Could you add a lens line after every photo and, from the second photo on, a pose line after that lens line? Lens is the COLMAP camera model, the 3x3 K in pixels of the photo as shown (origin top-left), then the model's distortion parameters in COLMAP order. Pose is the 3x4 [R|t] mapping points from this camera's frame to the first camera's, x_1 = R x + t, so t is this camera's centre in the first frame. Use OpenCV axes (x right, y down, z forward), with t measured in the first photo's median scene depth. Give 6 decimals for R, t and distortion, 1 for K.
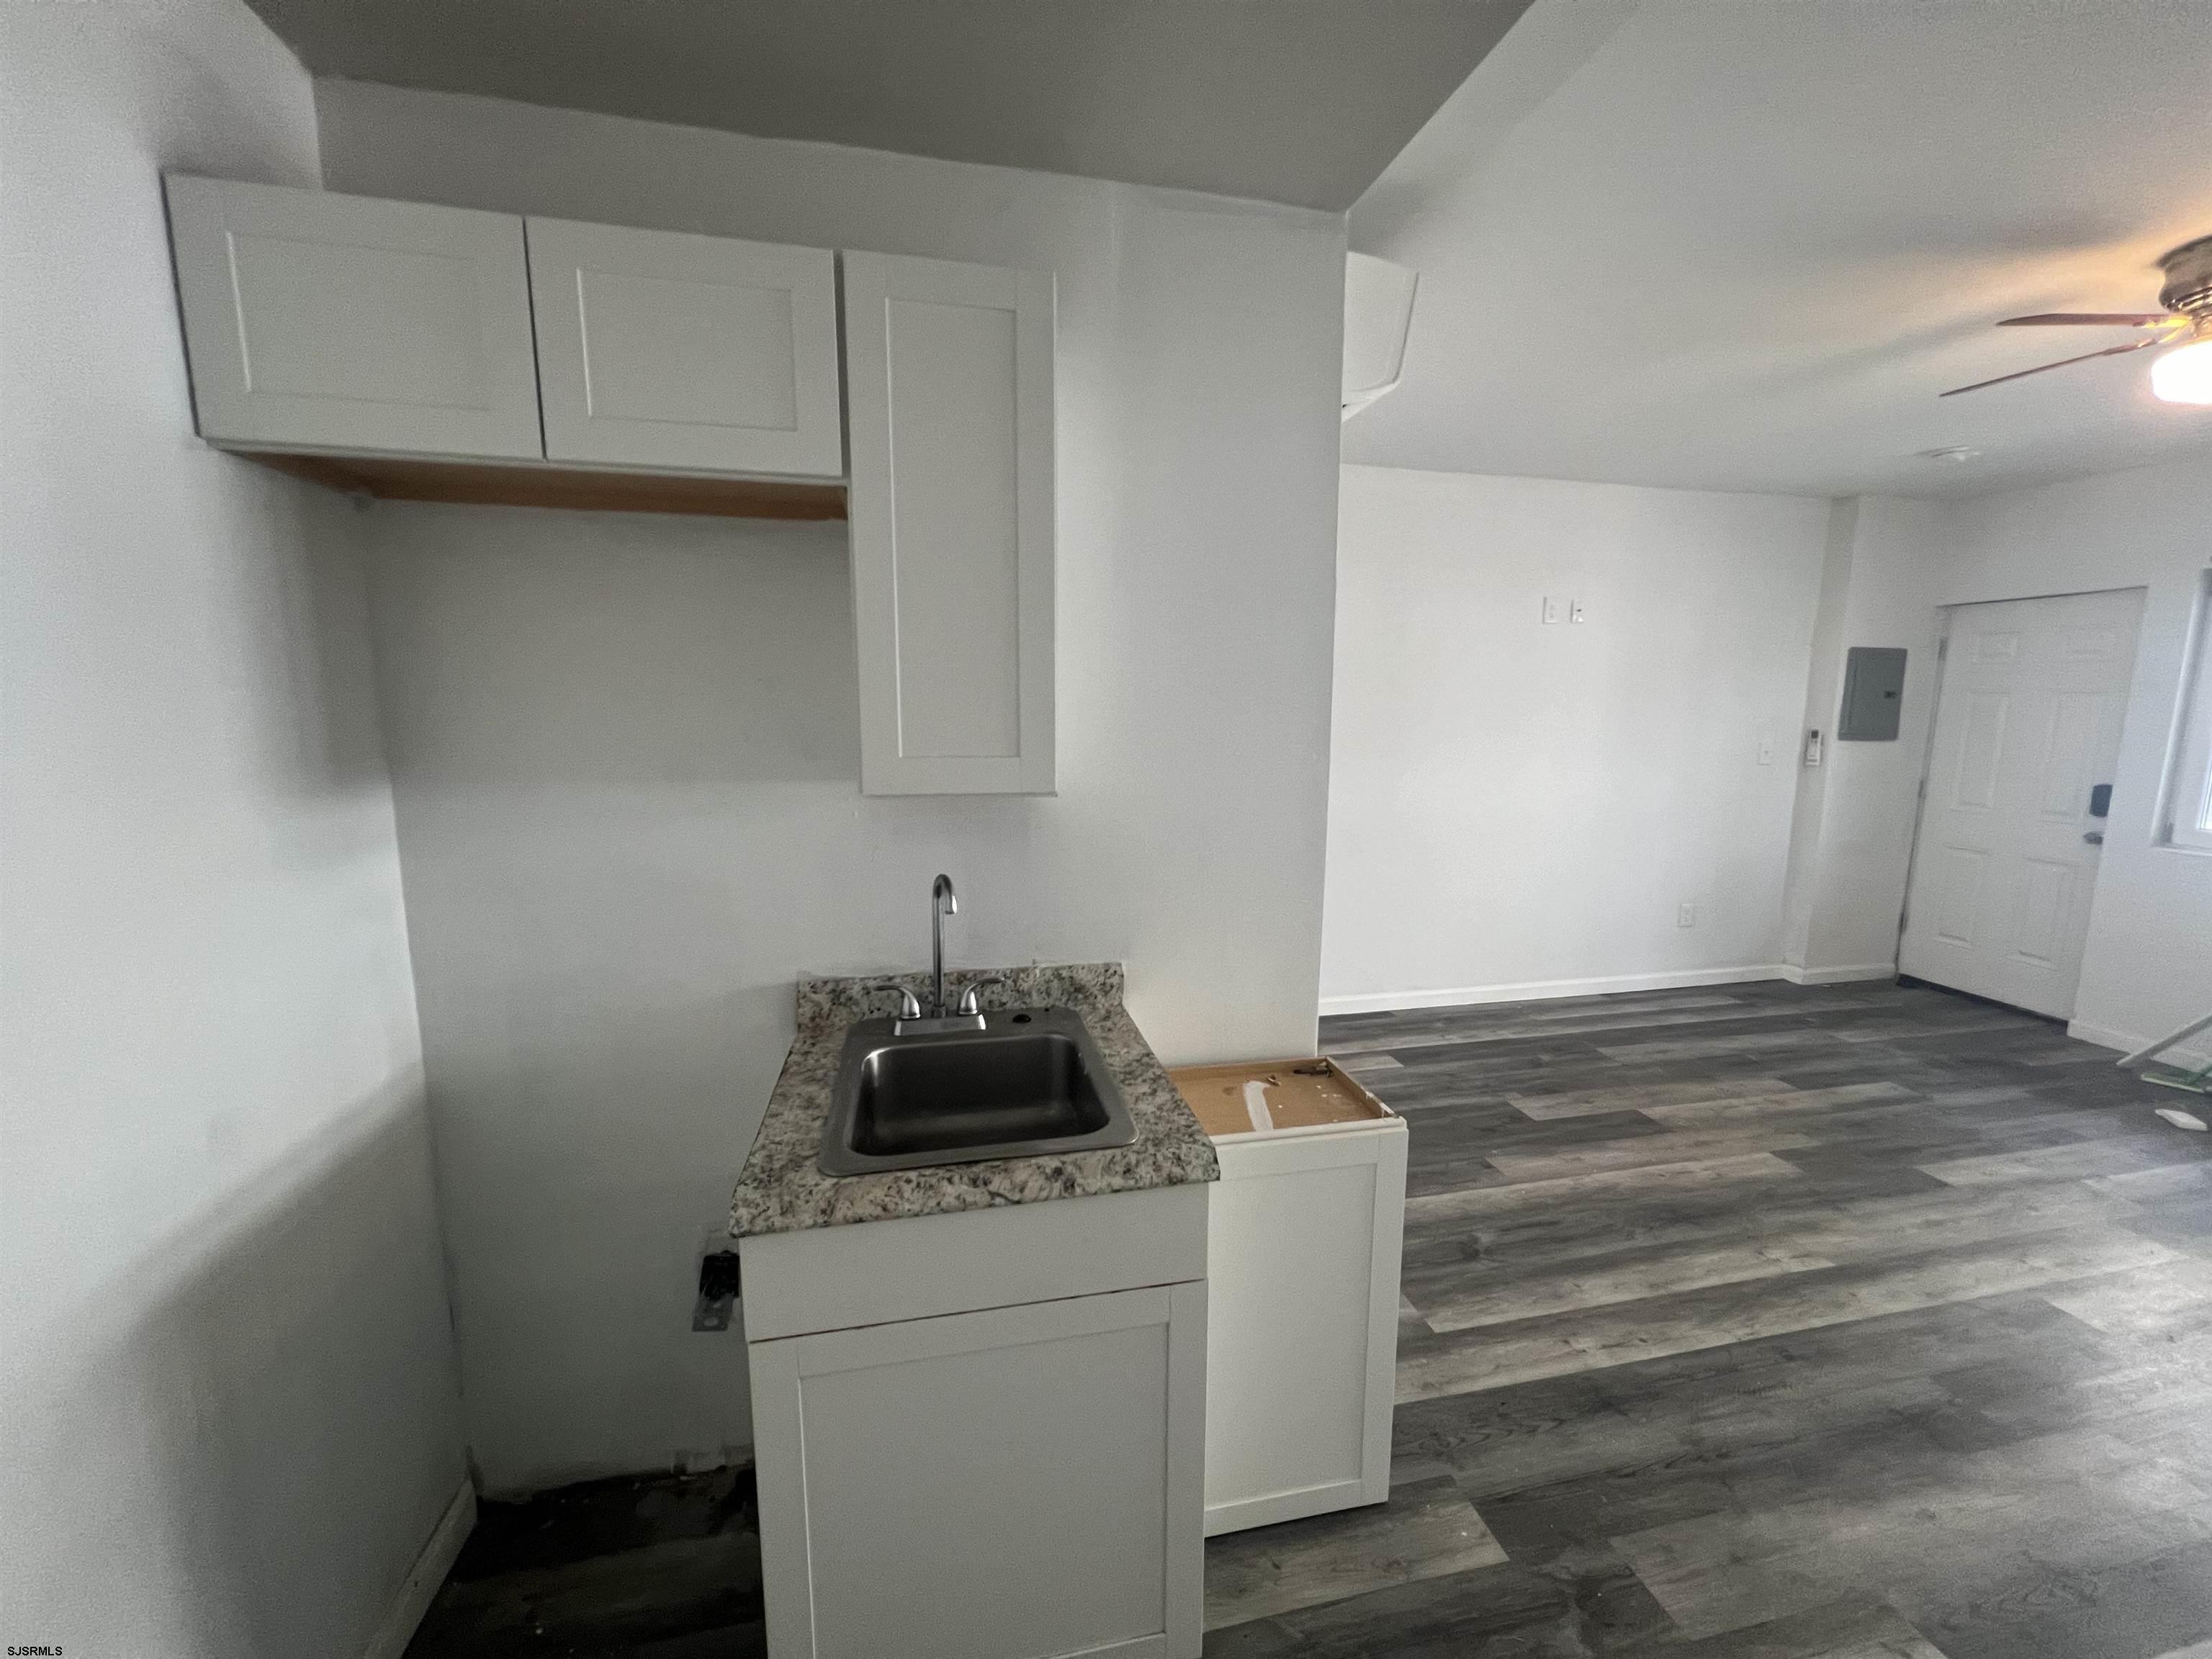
lens RADIAL K [[880.5, 0, 1110.3], [0, 880.5, 832.8], [0, 0, 1]] dist [-0.000076, -0.000354]
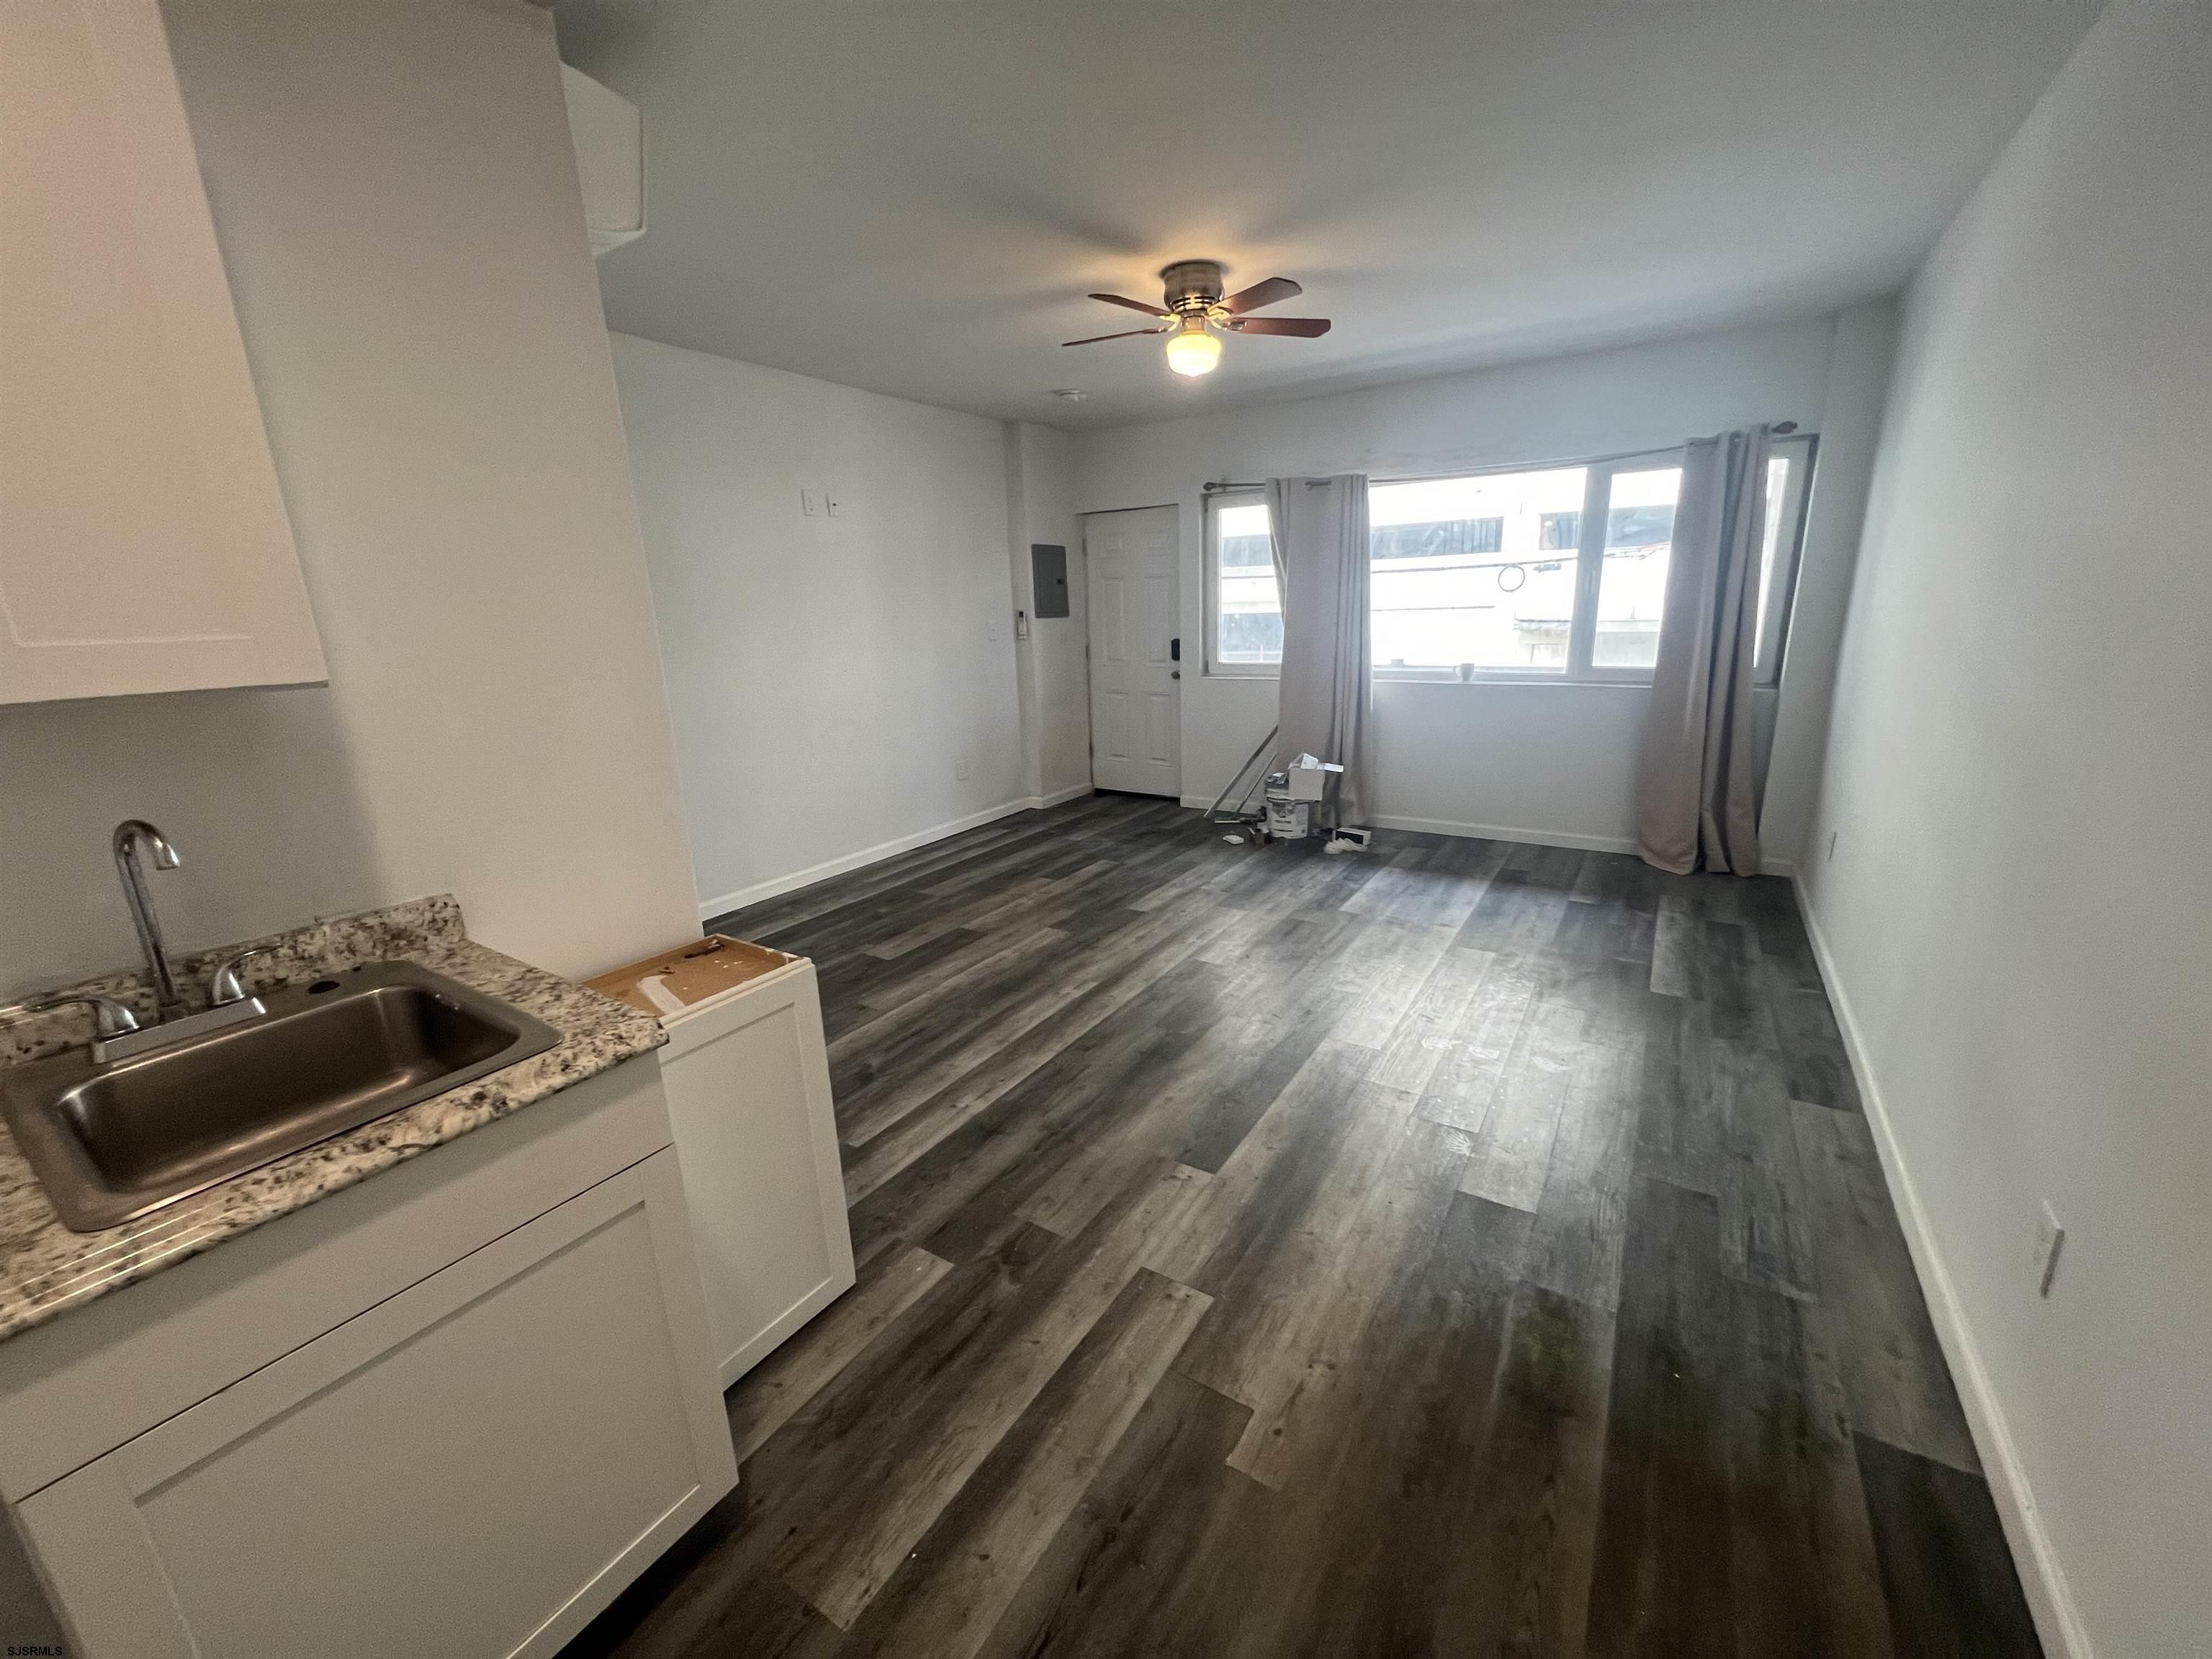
lens RADIAL K [[880.5, 0, 1113.1], [0, 880.5, 834.4], [0, 0, 1]] dist [-0.000076, -0.000354]
pose [[0.706011, -0.208685, 0.676756, -0.100908], [0.138747, 0.977839, 0.156782, 0.049828], [-0.694476, -0.016792, 0.719320, -0.050537]]
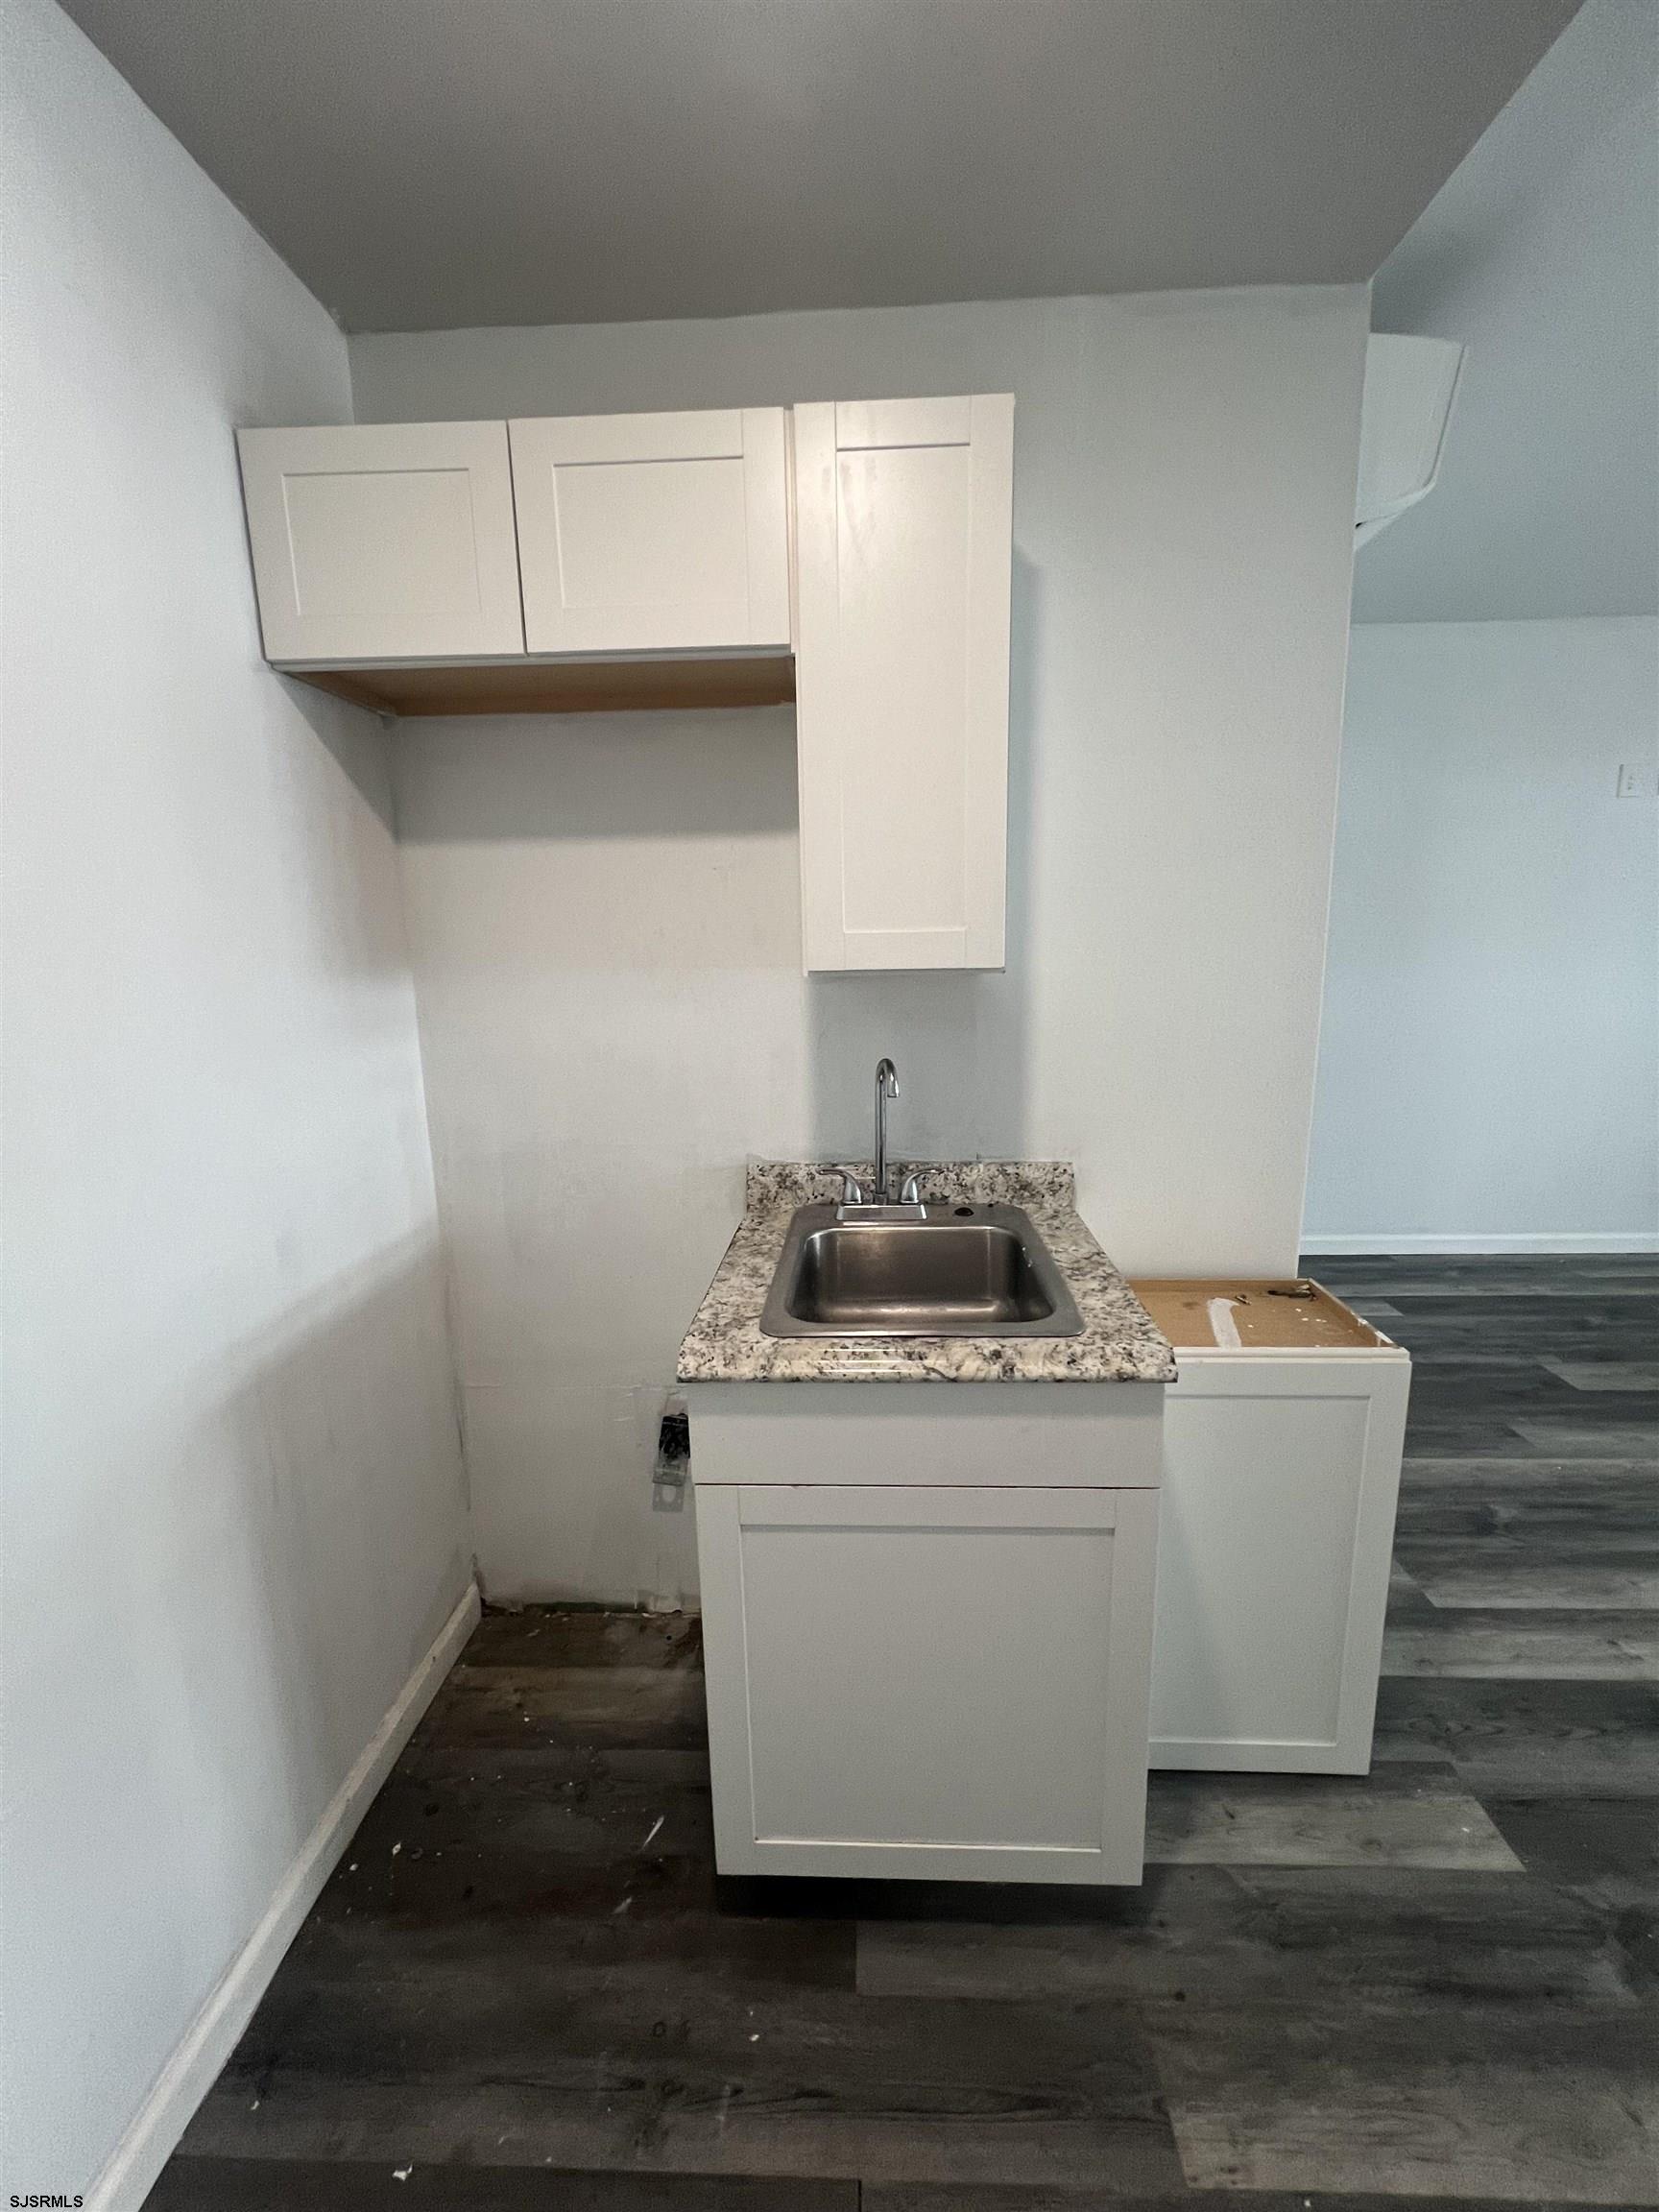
lens RADIAL K [[880.5, 0, 831.4], [0, 880.5, 1100.0], [0, 0, 1]] dist [-0.000076, -0.000354]
pose [[0.966274, 0.022833, -0.256501, 0.004028], [-0.012822, 0.999092, 0.040634, 0.047481], [0.257195, -0.035975, 0.965690, 0.026426]]
